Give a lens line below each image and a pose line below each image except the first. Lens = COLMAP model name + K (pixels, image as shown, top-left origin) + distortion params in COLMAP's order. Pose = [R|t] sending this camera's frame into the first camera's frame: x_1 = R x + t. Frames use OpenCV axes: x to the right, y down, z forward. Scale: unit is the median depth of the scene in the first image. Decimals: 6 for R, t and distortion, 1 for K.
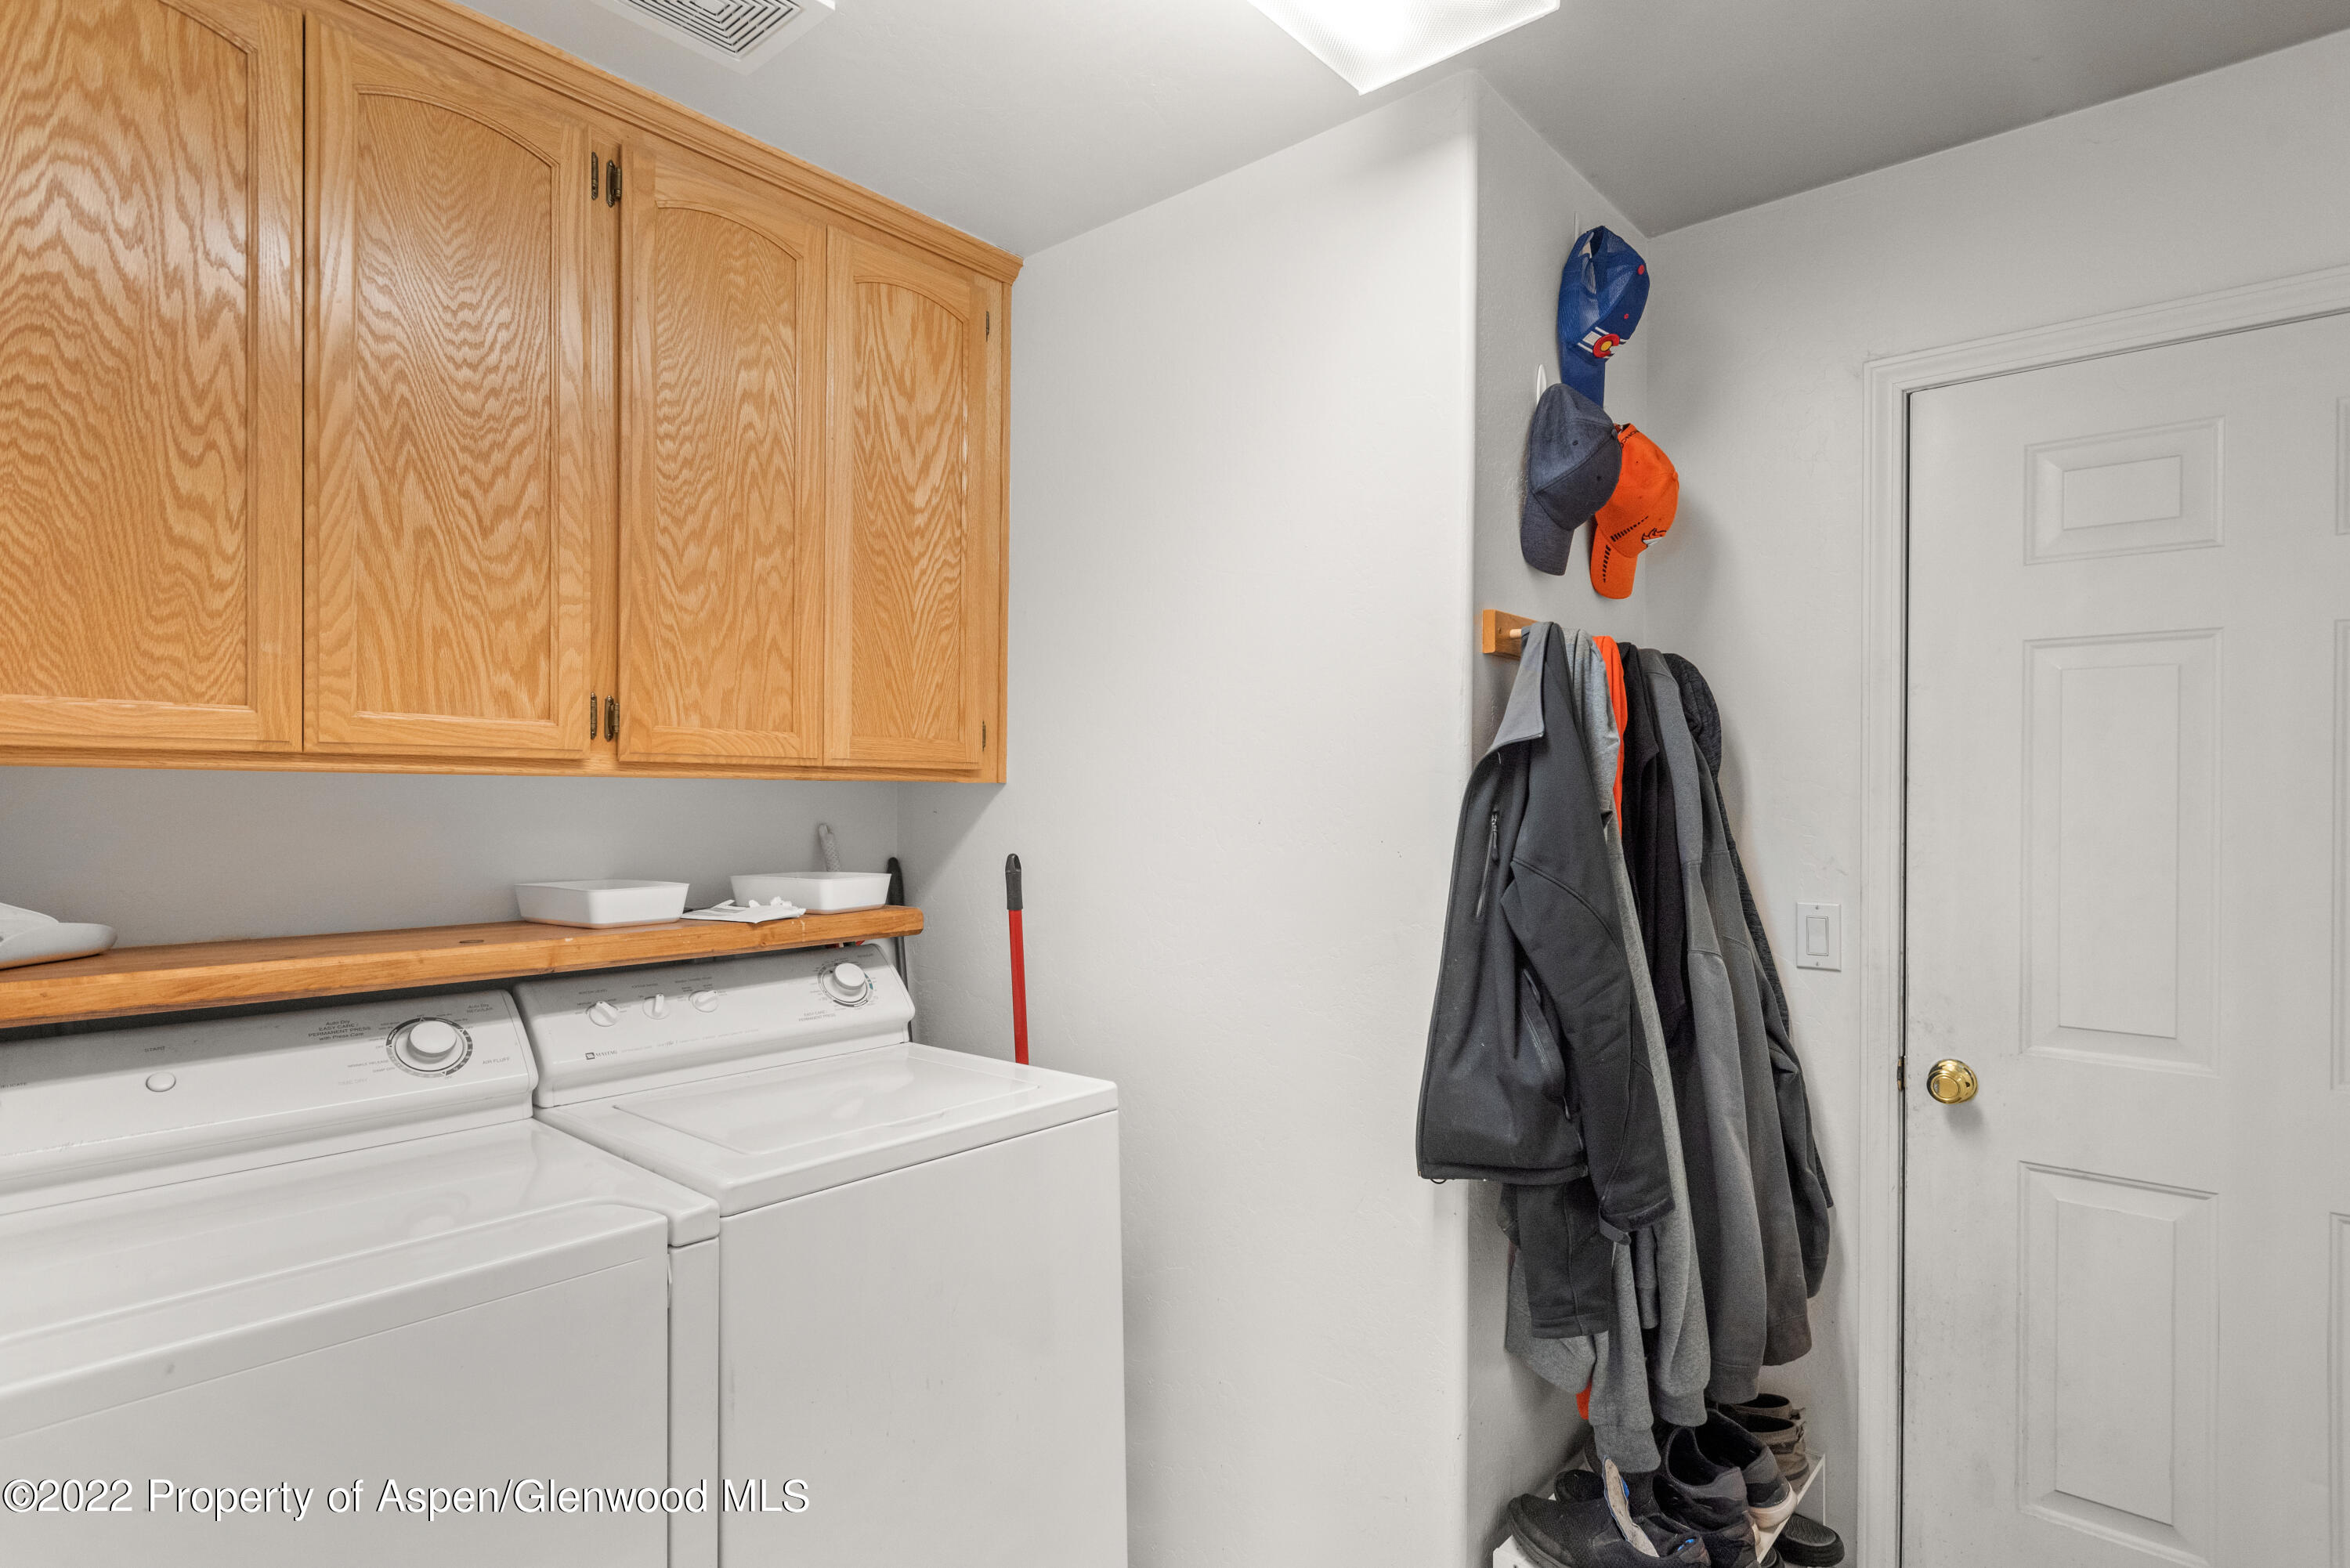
lens RADIAL K [[1203.6, 0, 1176.6], [0, 1203.6, 796.0], [0, 0, 1]] dist [0.016212, -0.001835]
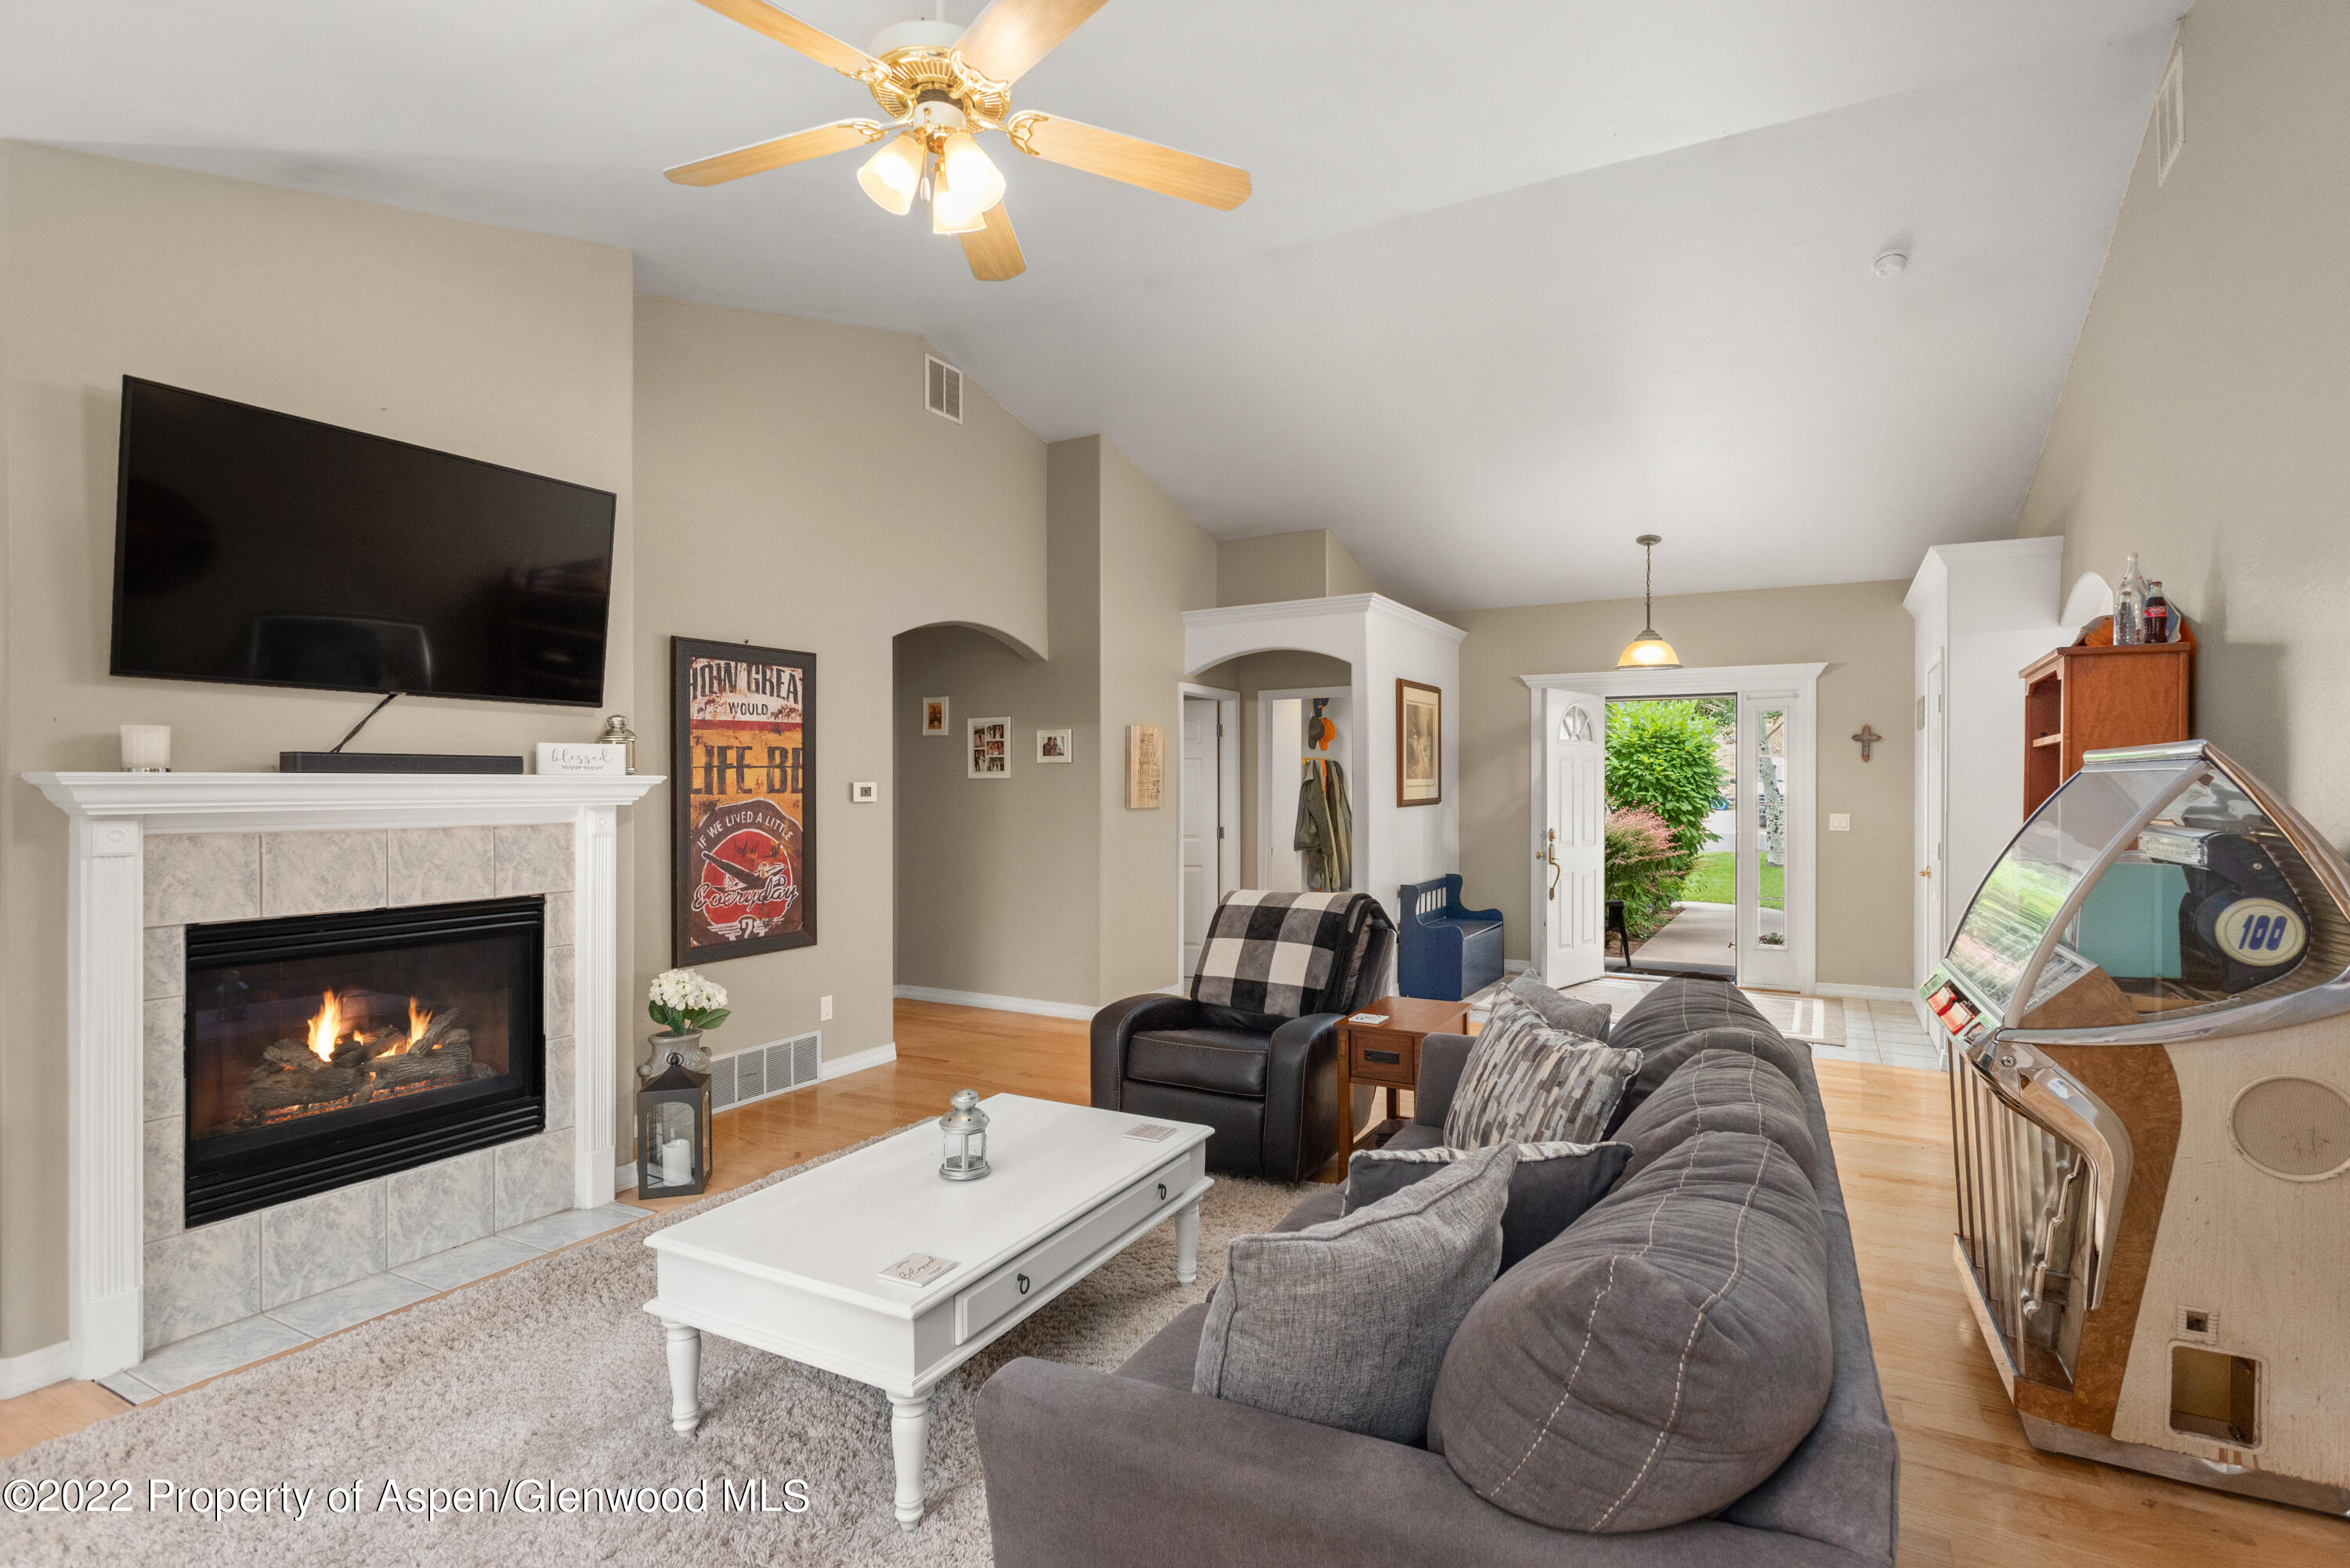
lens RADIAL K [[1203.6, 0, 1178.9], [0, 1203.6, 793.1], [0, 0, 1]] dist [0.016212, -0.001835]
pose [[0.976110, -0.010002, 0.217048, -1.564570], [0.008578, 0.999935, 0.007503, -0.025987], [-0.217109, -0.005462, 0.976132, -4.468871]]
